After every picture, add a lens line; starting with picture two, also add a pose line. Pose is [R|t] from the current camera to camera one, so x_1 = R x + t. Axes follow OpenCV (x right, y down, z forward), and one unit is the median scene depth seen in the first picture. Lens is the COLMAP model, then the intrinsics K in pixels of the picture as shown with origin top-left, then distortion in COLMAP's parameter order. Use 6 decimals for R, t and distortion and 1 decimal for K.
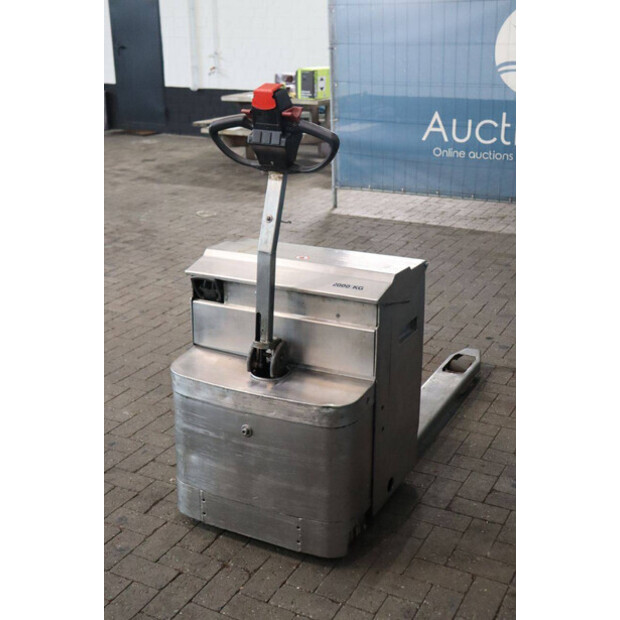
lens RADIAL K [[820.1, 0, 310.0], [0, 820.1, 310.0], [0, 0, 1]] dist [0.037451, 0.081414]
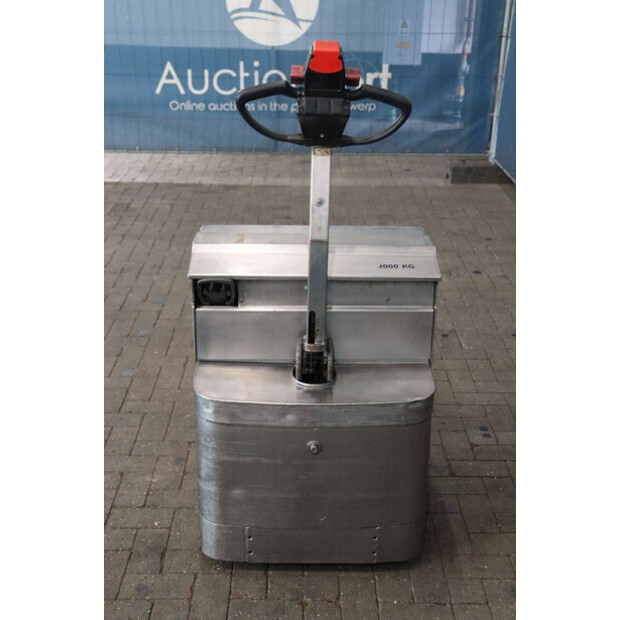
lens RADIAL K [[820.1, 0, 310.0], [0, 820.1, 310.0], [0, 0, 1]] dist [0.037451, 0.081414]
pose [[0.889013, -0.163153, 0.427828, -0.169226], [0.136658, 0.986322, 0.092163, -0.030365], [-0.437013, -0.023468, 0.899149, 0.088518]]
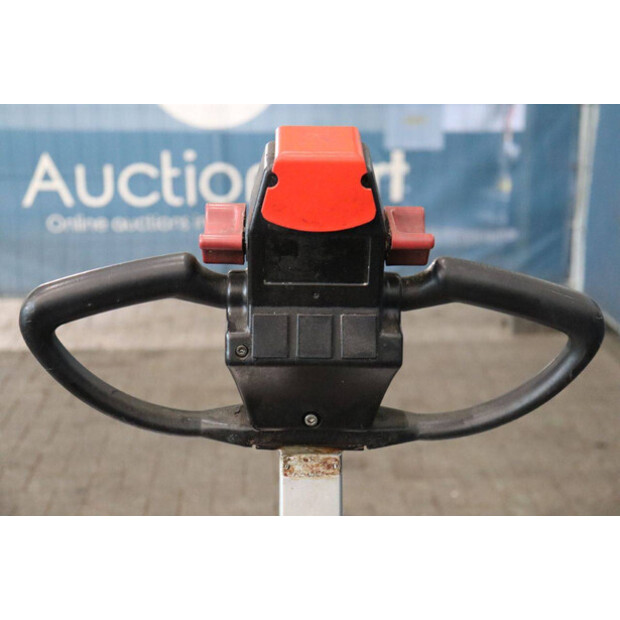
lens RADIAL K [[1126.6, 0, 310.0], [0, 1126.6, 310.0], [0, 0, 1]] dist [0.229712, 0.009023]
pose [[0.875335, -0.122381, 0.467773, -0.078800], [0.164029, 0.985229, -0.049183, -0.073524], [-0.454845, 0.119780, 0.882479, 0.254928]]
